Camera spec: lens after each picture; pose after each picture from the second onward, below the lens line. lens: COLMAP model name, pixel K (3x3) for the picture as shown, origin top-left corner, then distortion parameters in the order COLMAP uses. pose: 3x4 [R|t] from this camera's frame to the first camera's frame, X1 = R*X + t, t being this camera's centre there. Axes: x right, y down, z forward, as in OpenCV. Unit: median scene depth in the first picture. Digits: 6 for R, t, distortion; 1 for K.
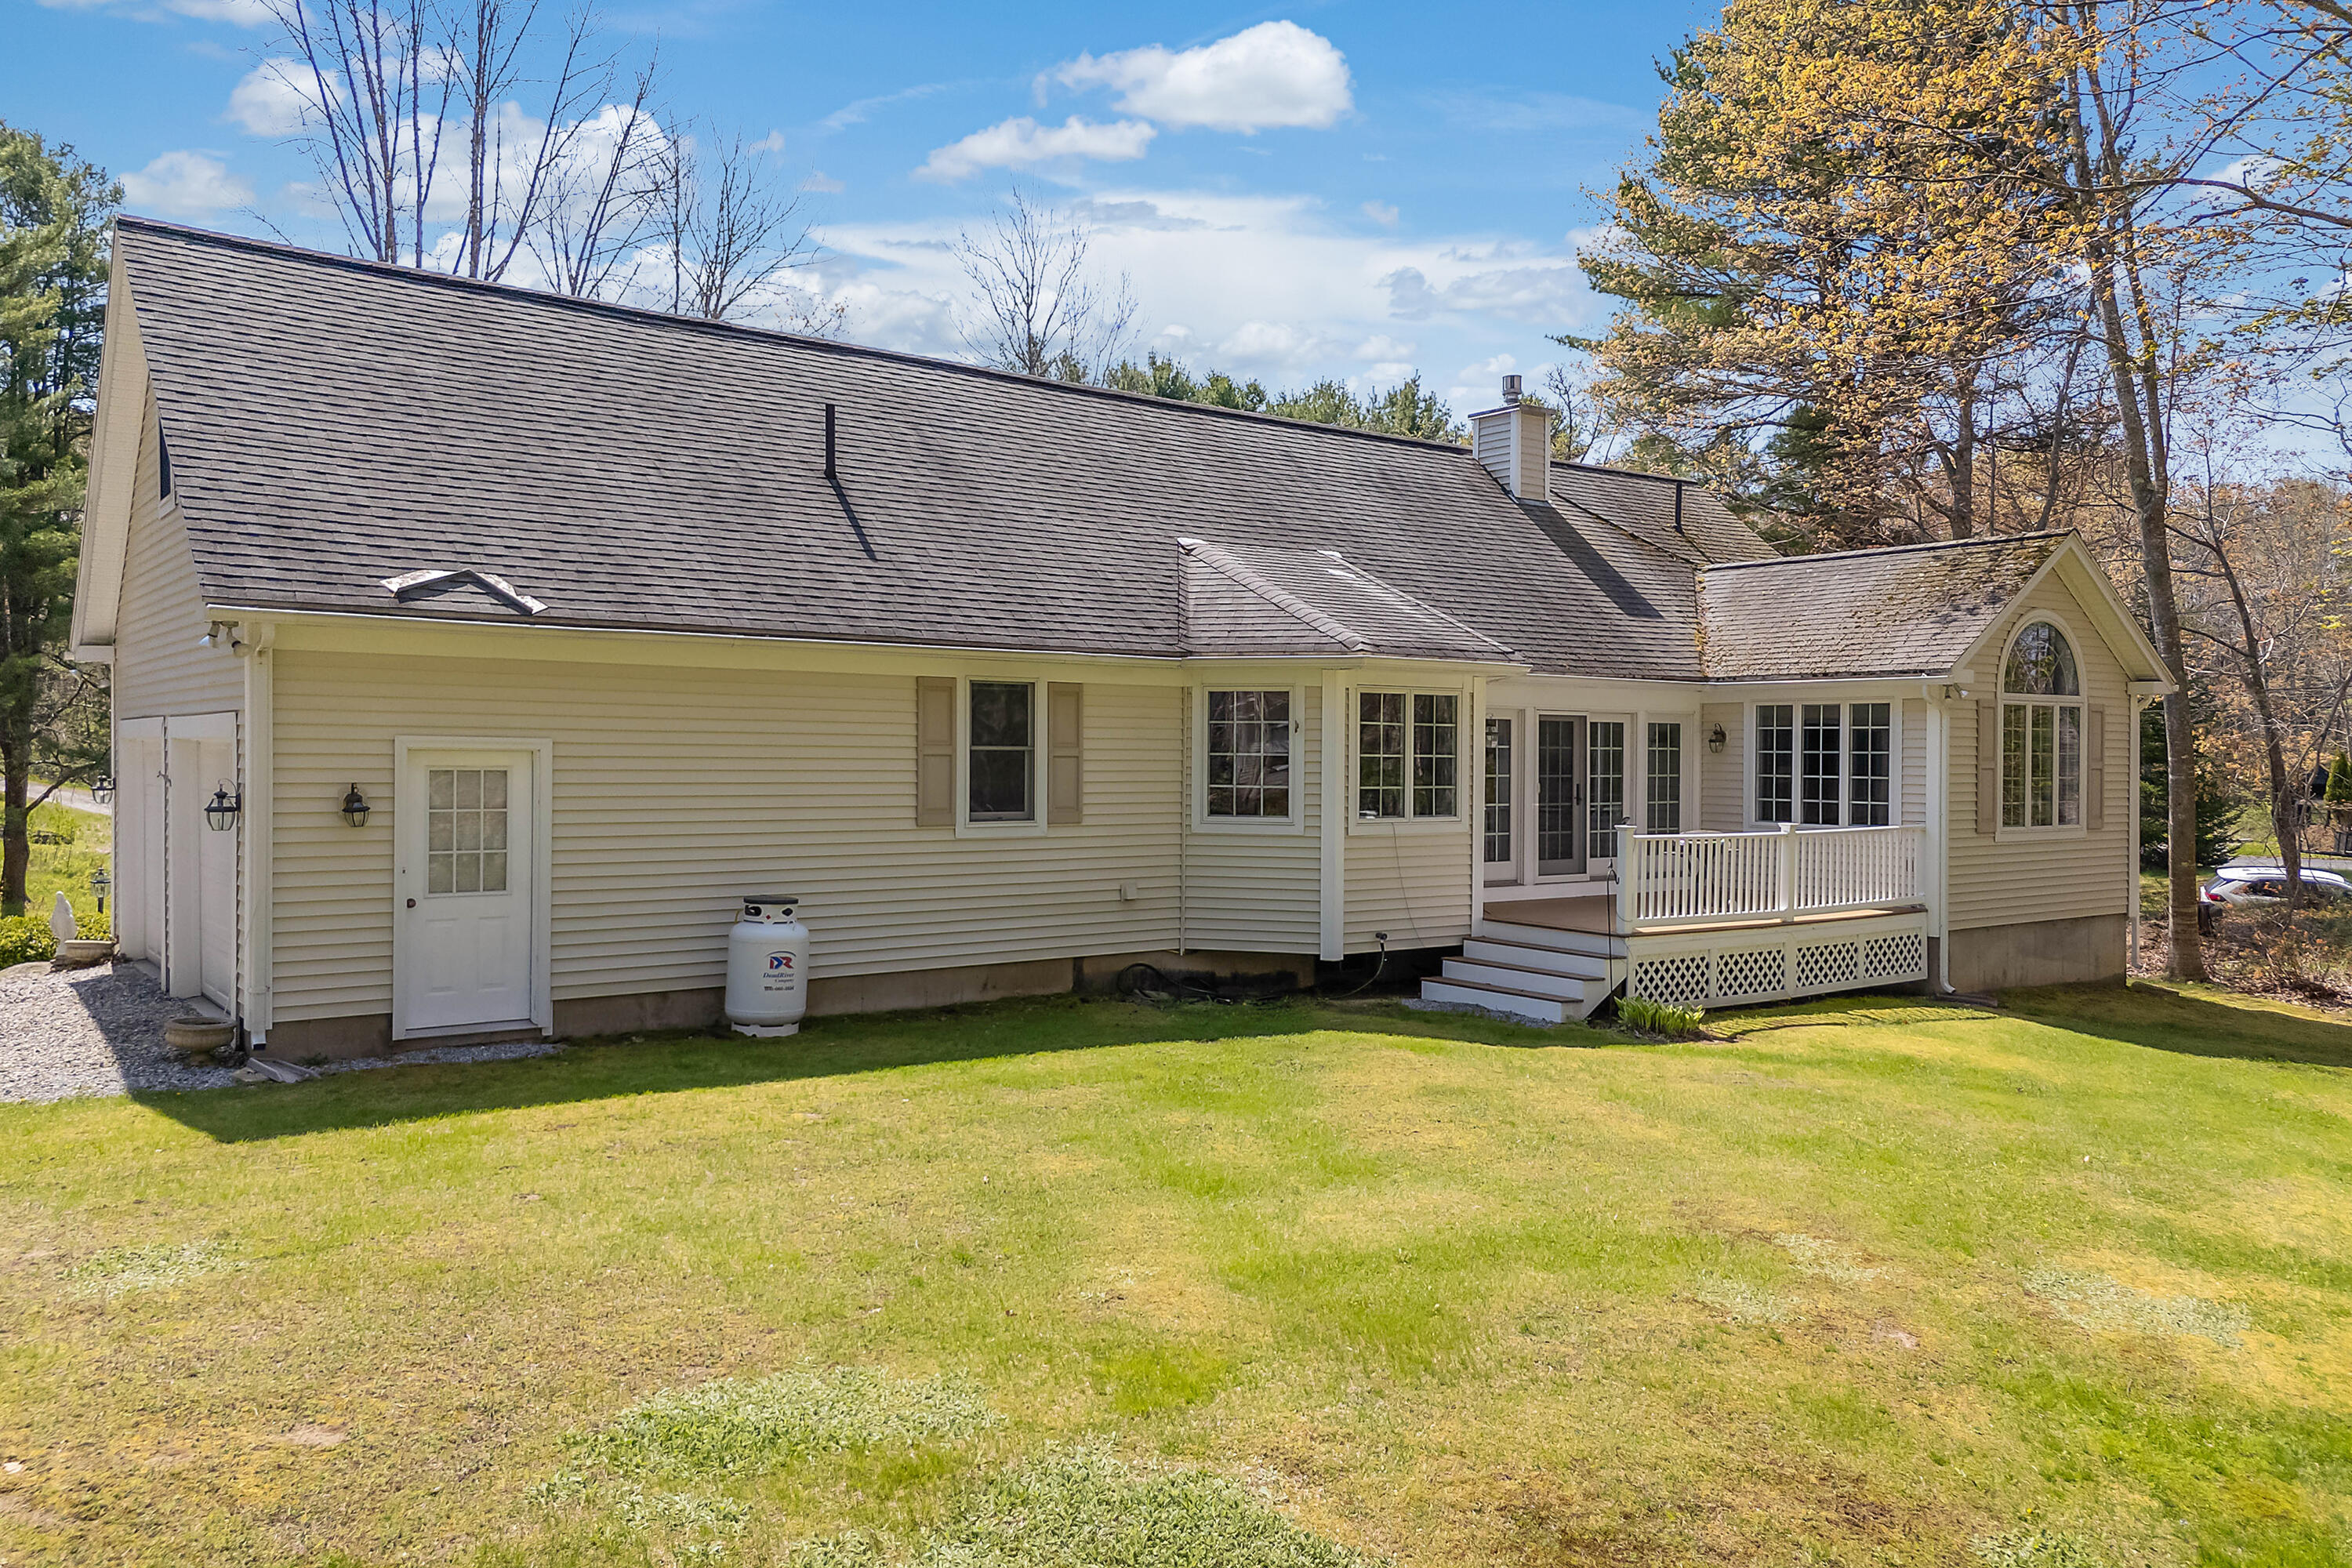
lens RADIAL K [[1698.7, 0, 1164.9], [0, 1698.7, 770.6], [0, 0, 1]] dist [0.085547, -0.077850]
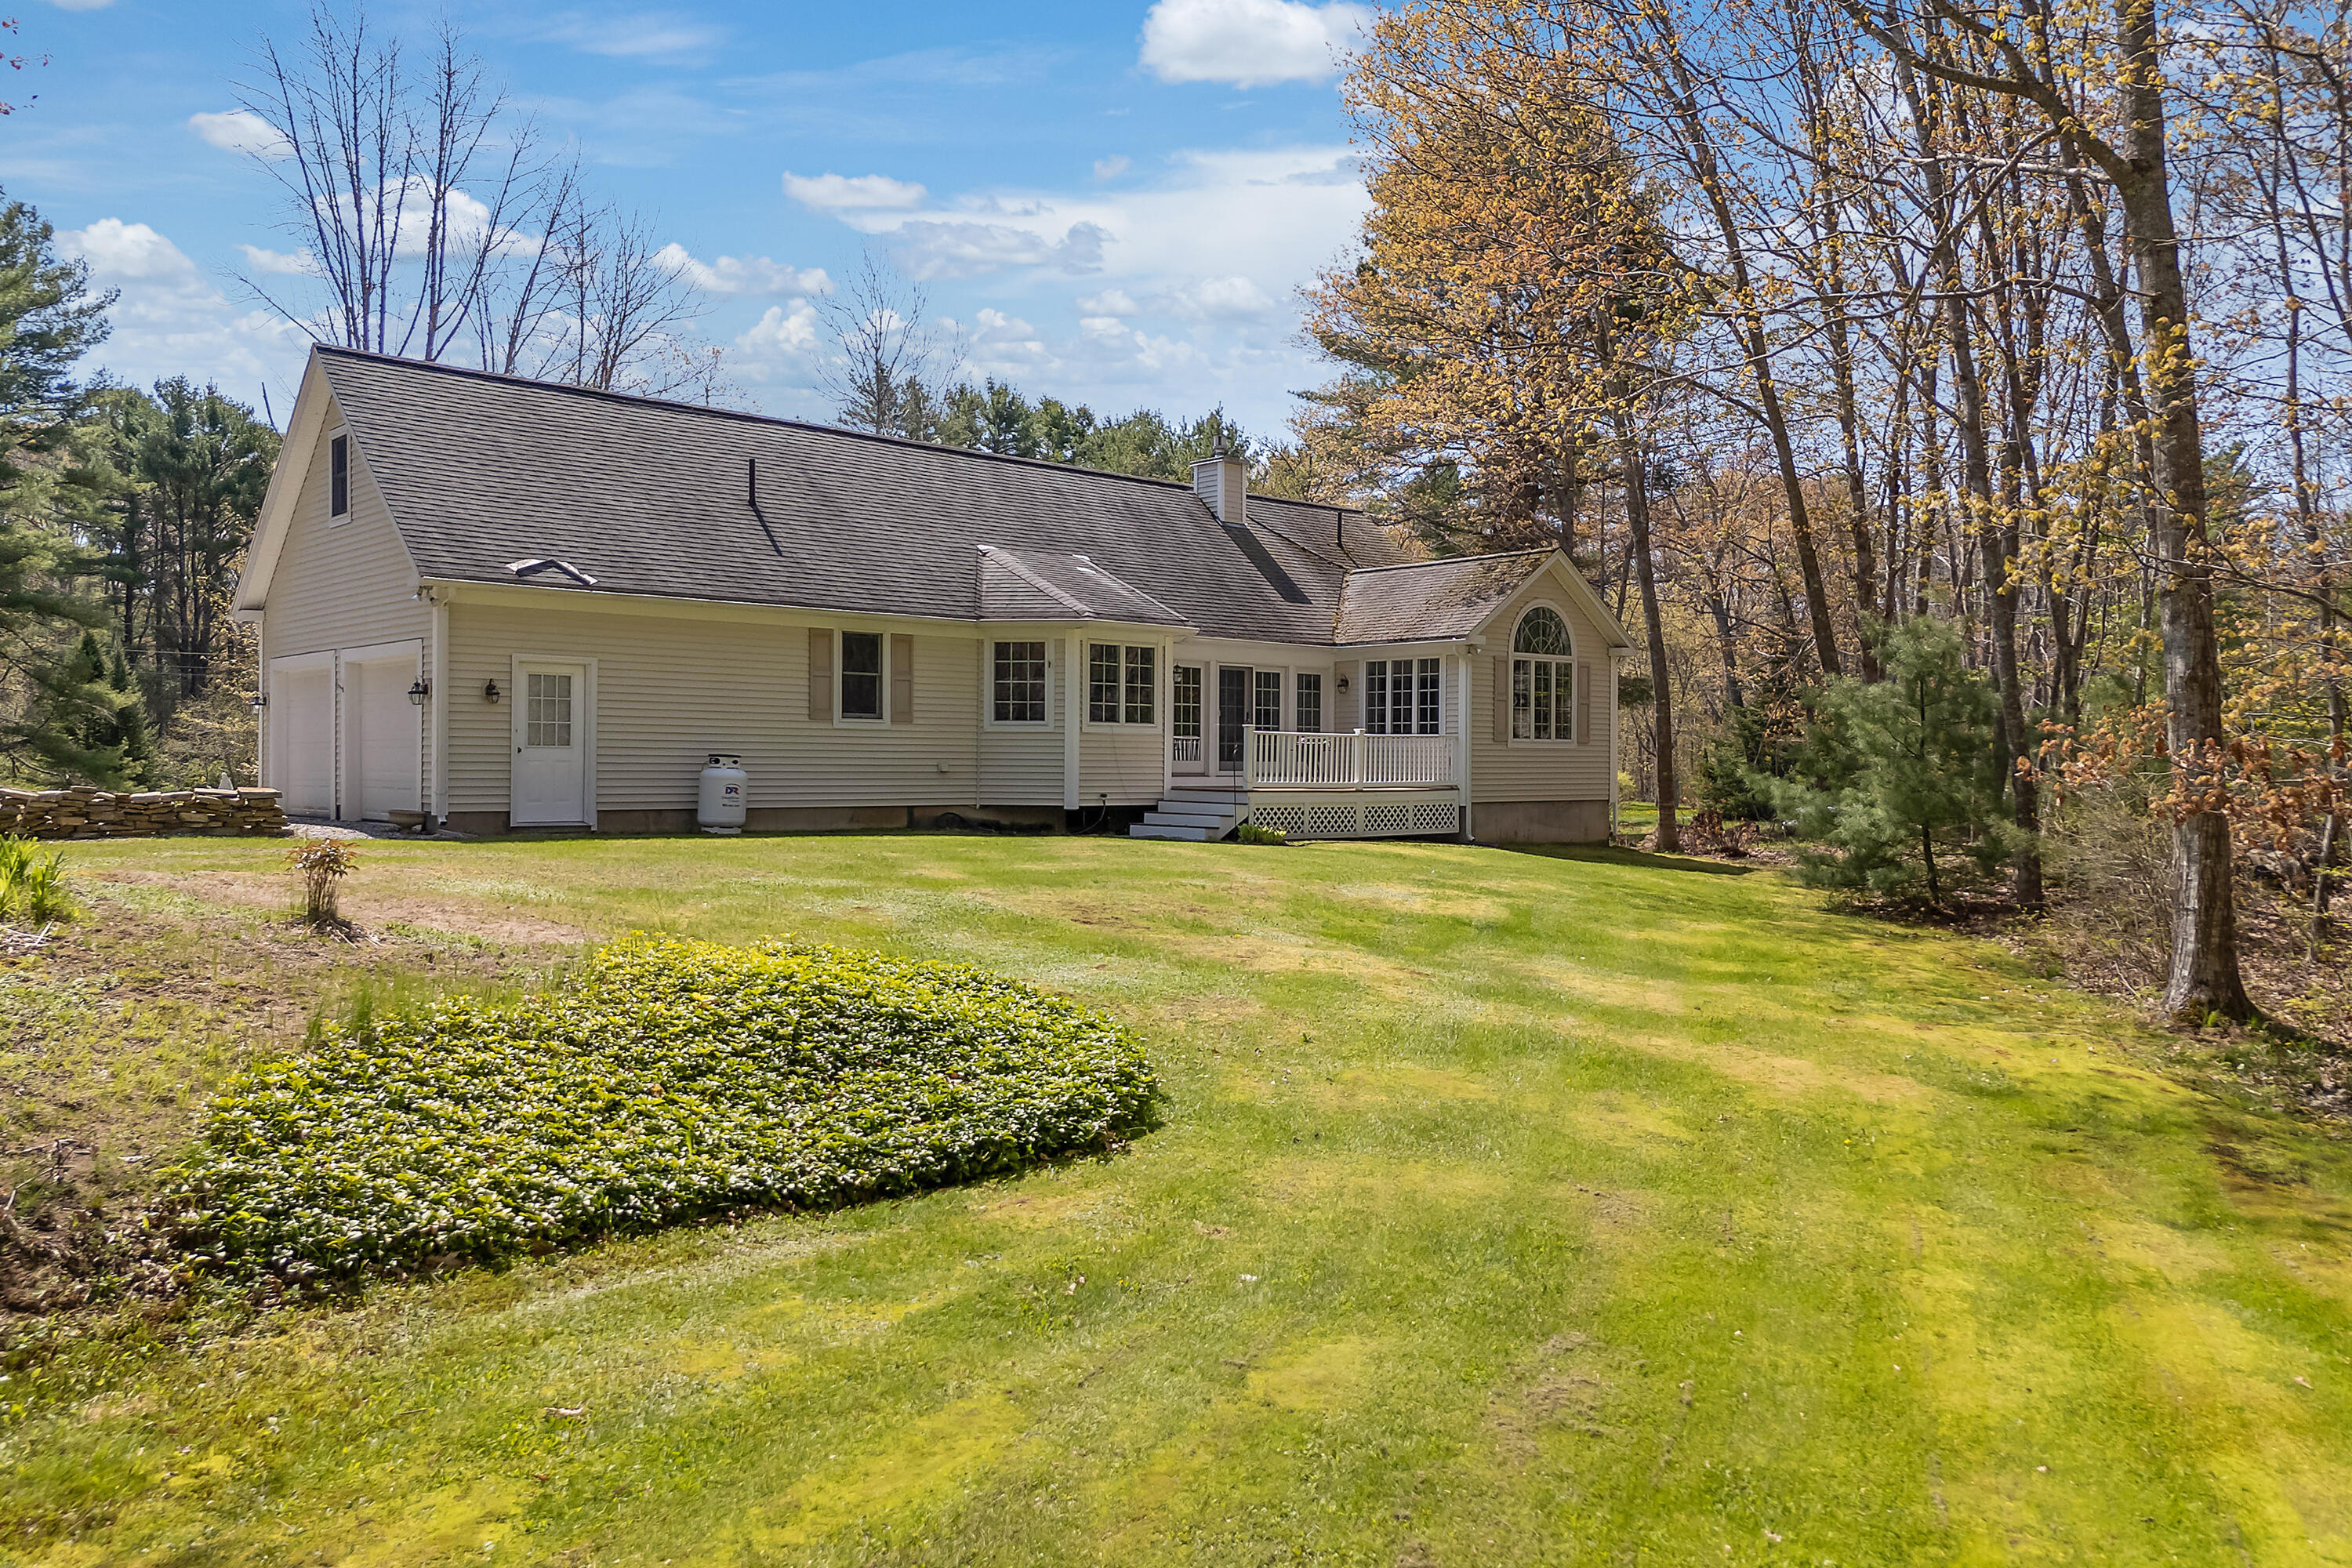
lens RADIAL K [[1617.6, 0, 1184.4], [0, 1617.6, 738.0], [0, 0, 1]] dist [0.031721, -0.000789]
pose [[0.994124, -0.000377, 0.108243, 0.035748], [0.002378, 0.999829, -0.018354, 0.065372], [-0.108217, 0.018504, 0.993955, -0.477692]]
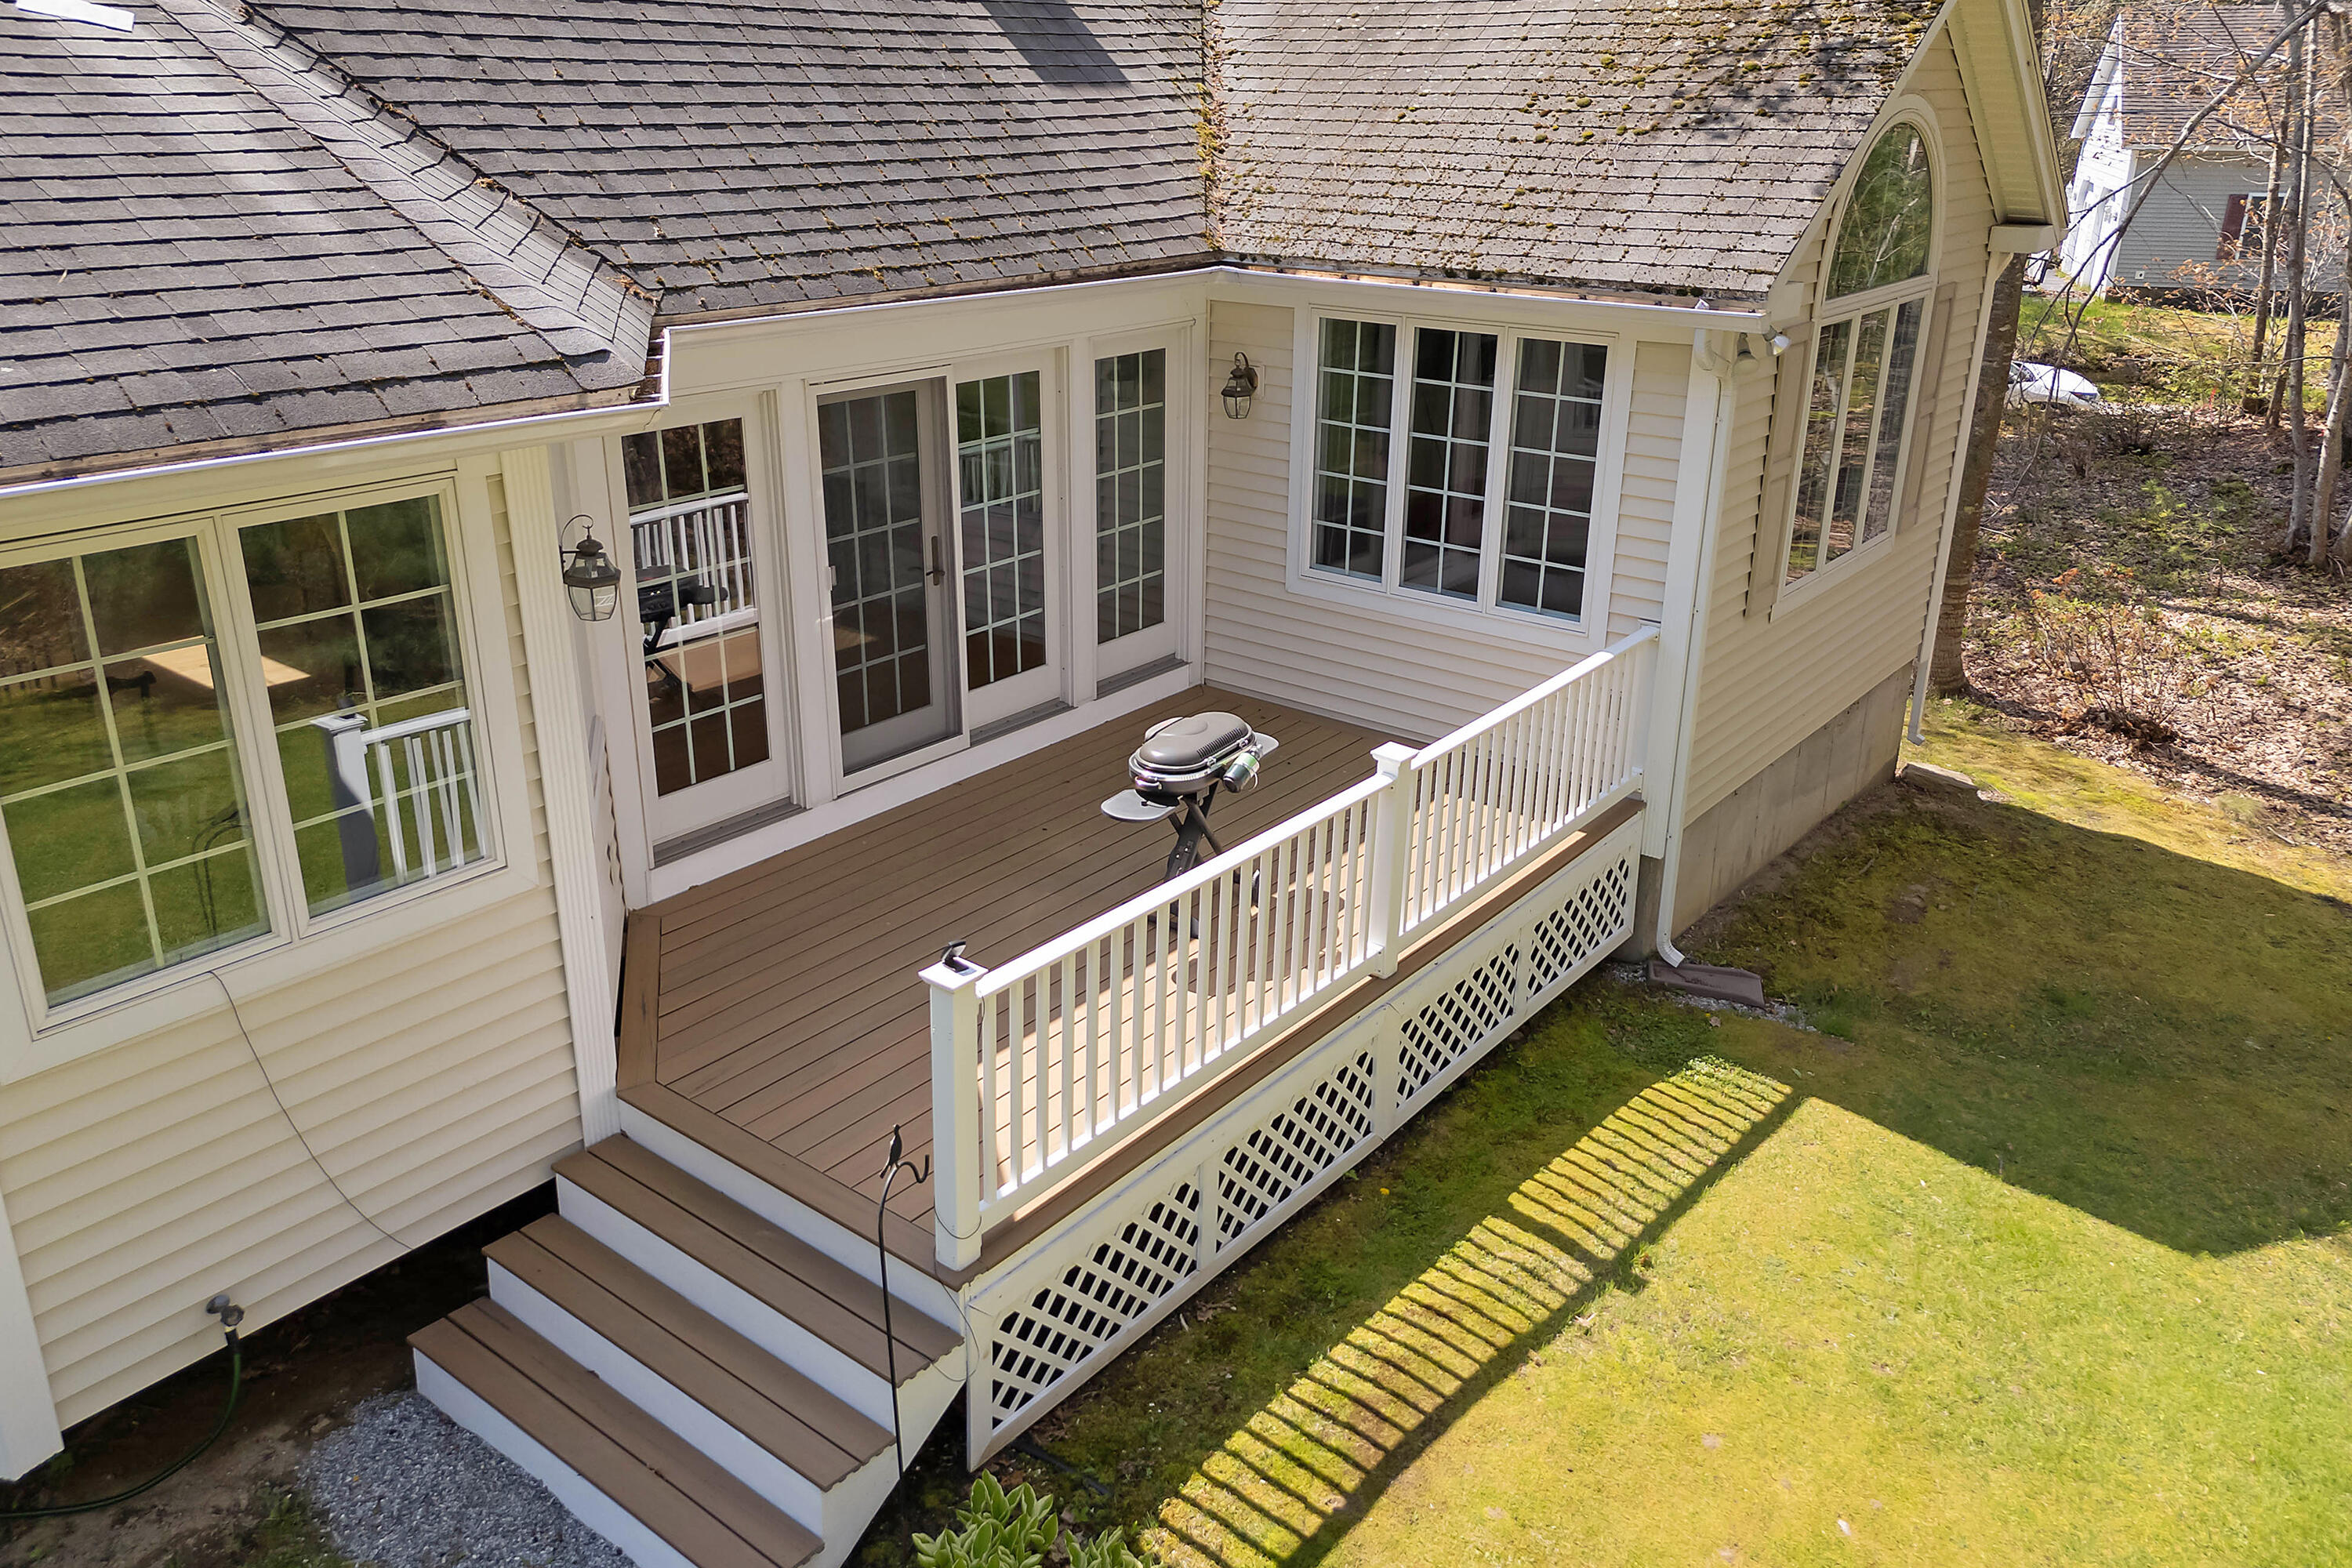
lens RADIAL K [[1698.7, 0, 1164.9], [0, 1698.7, 770.6], [0, 0, 1]] dist [0.085547, -0.077850]
pose [[0.965540, -0.097592, 0.241266, 0.216325], [0.002535, 0.930514, 0.366247, -0.109260], [-0.260244, -0.353015, 0.898696, 0.659414]]
